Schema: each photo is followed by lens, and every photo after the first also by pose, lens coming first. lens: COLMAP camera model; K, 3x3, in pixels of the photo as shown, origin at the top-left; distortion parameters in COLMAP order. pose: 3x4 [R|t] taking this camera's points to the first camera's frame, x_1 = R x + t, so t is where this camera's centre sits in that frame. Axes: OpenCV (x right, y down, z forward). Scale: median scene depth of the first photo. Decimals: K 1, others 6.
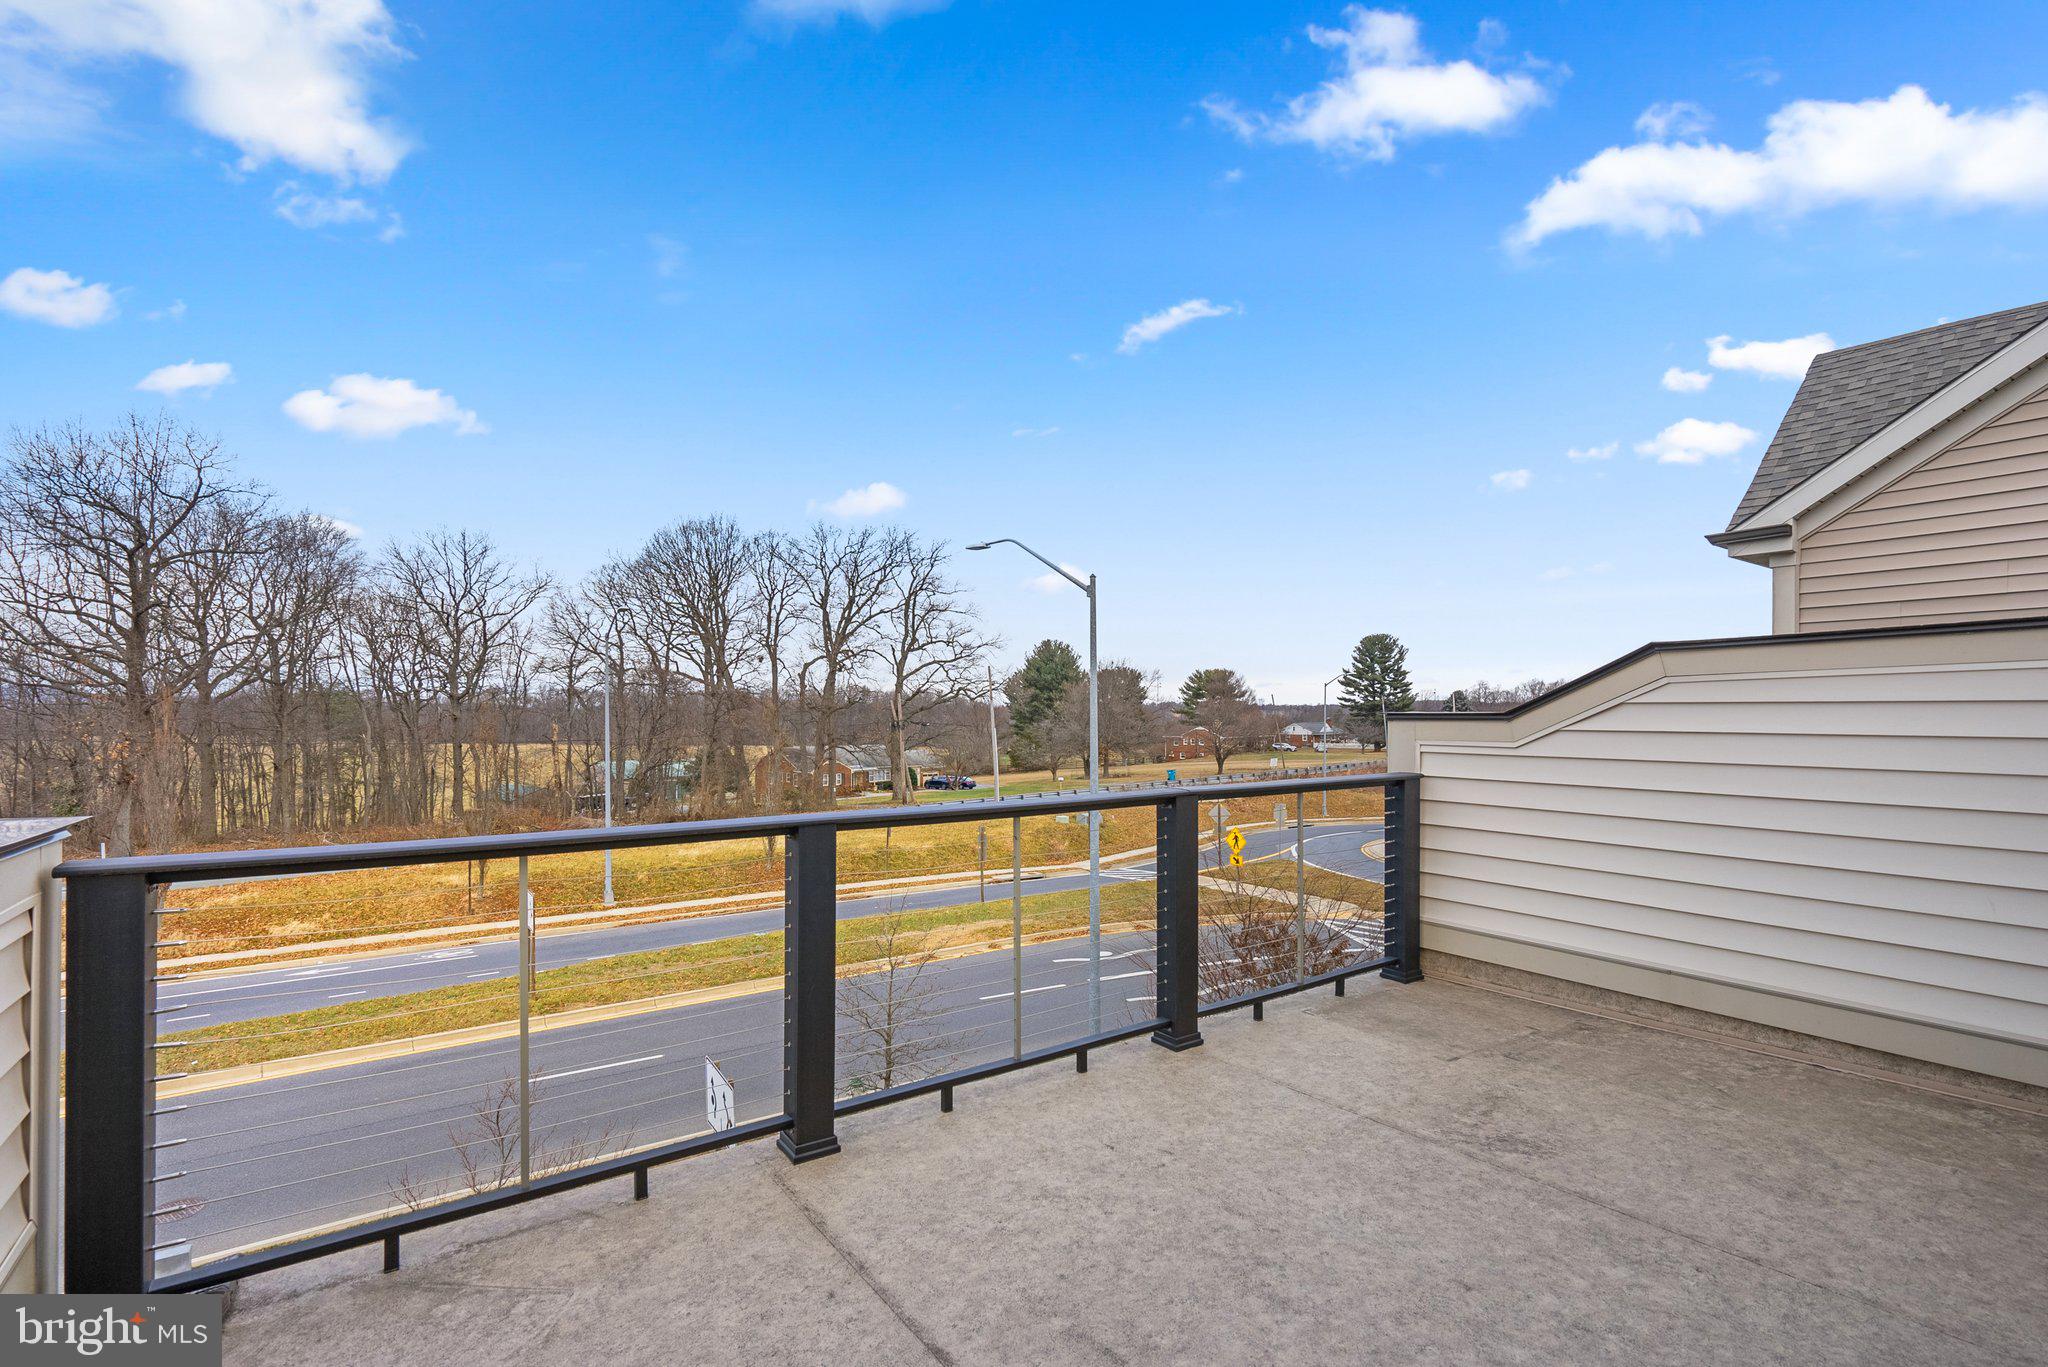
lens RADIAL K [[941.7, 0, 1028.2], [0, 941.7, 718.4], [0, 0, 1]] dist [-0.002854, -0.000279]
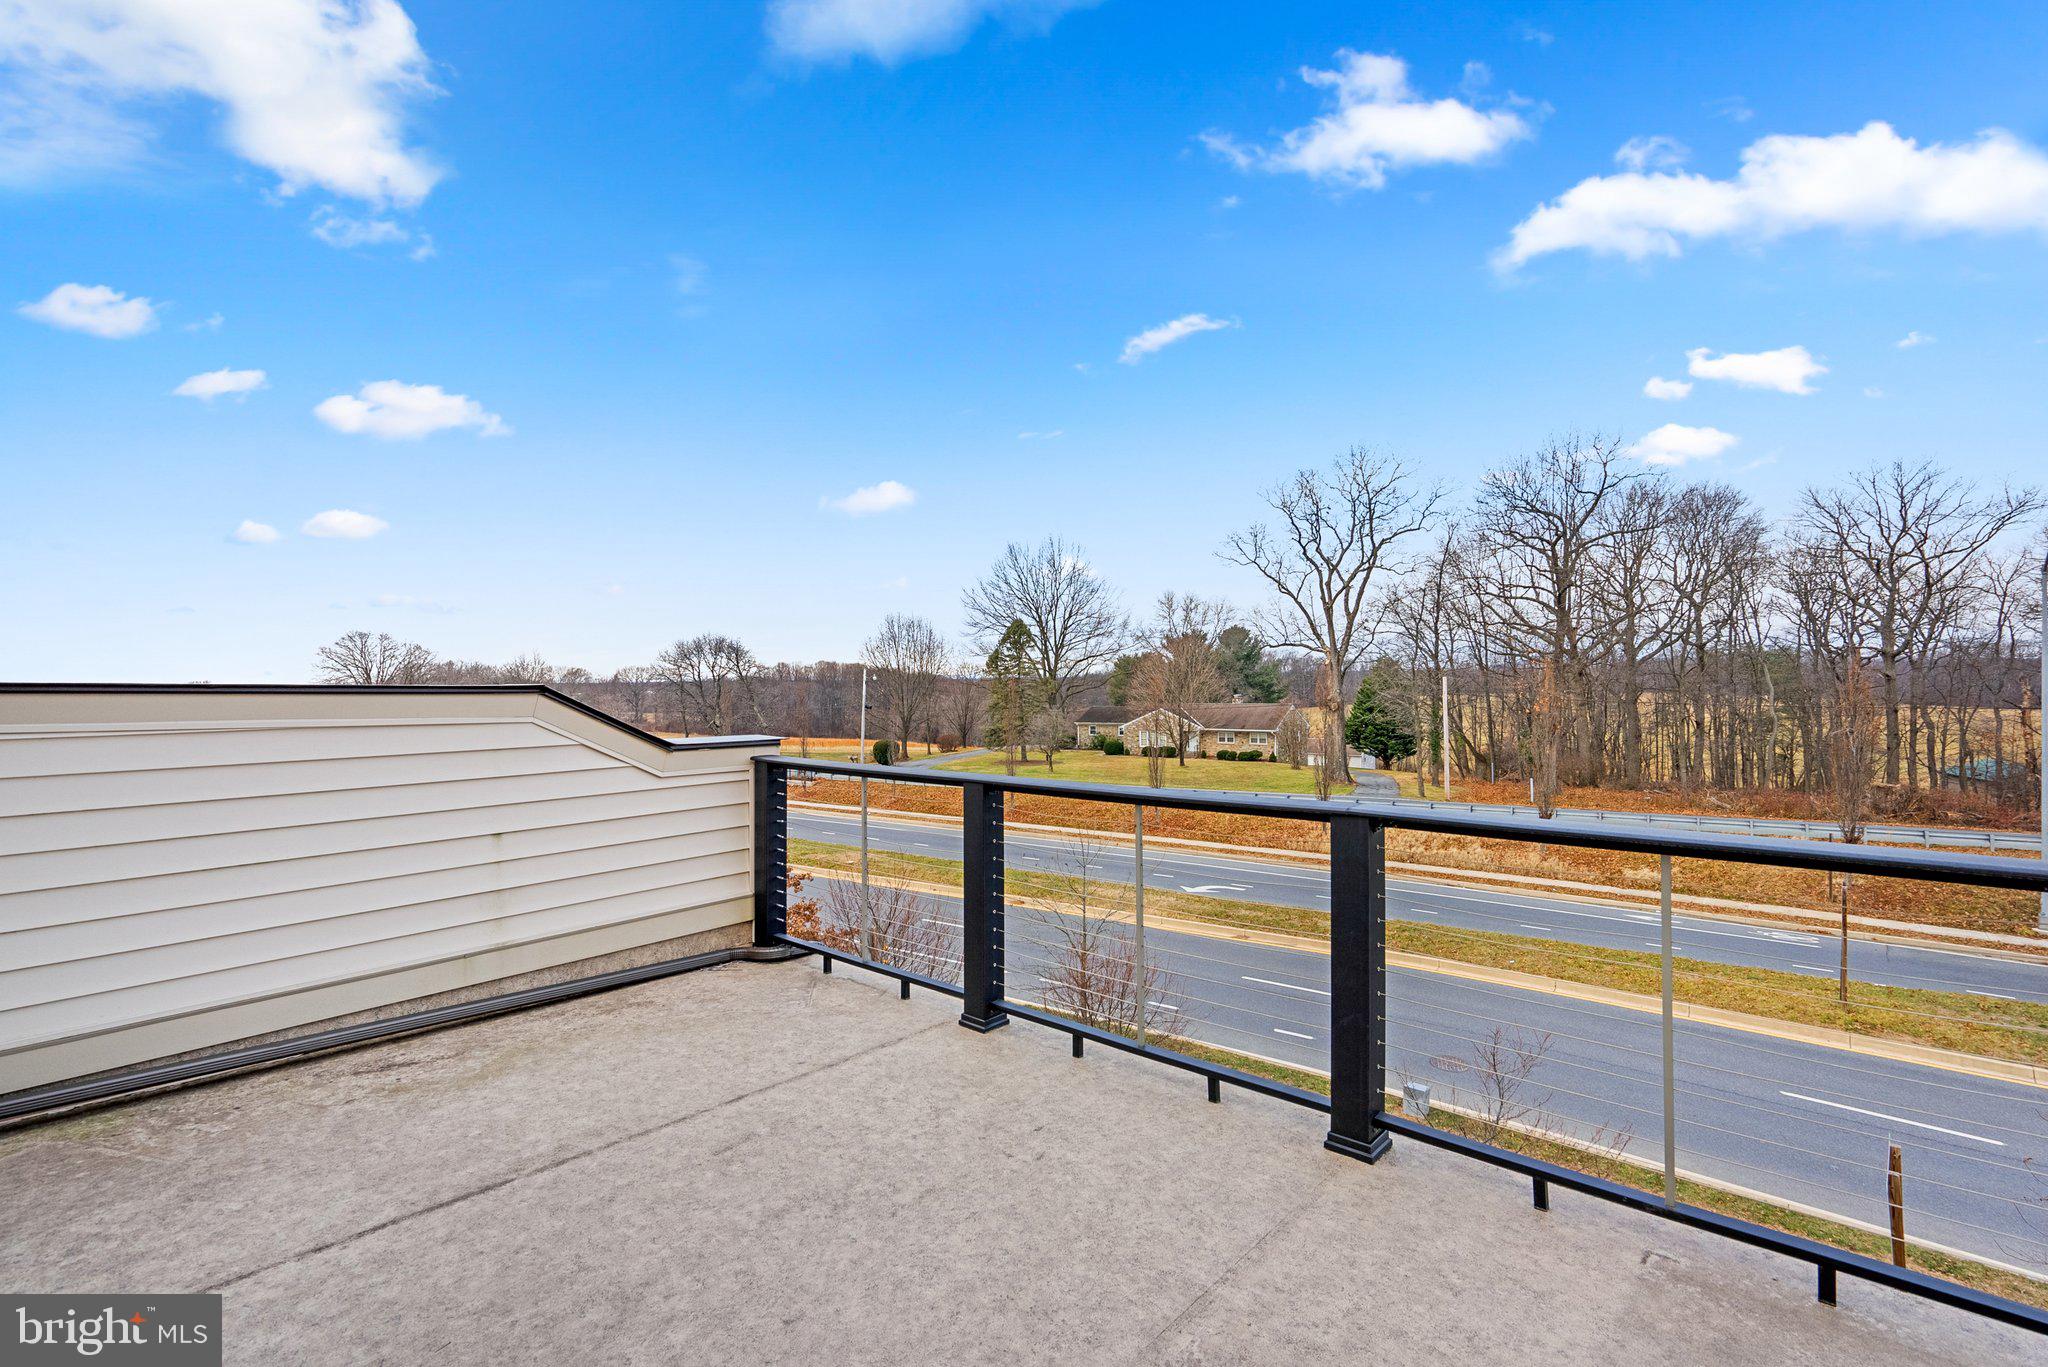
lens RADIAL K [[928.0, 0, 1024.0], [0, 928.0, 683.5], [0, 0, 1]] dist [-0.004816, 0.000207]
pose [[0.222642, 0.004305, -0.974891, 0.124012], [0.002167, 0.999986, 0.004910, -0.003958], [0.974898, -0.003205, 0.222630, 0.088785]]
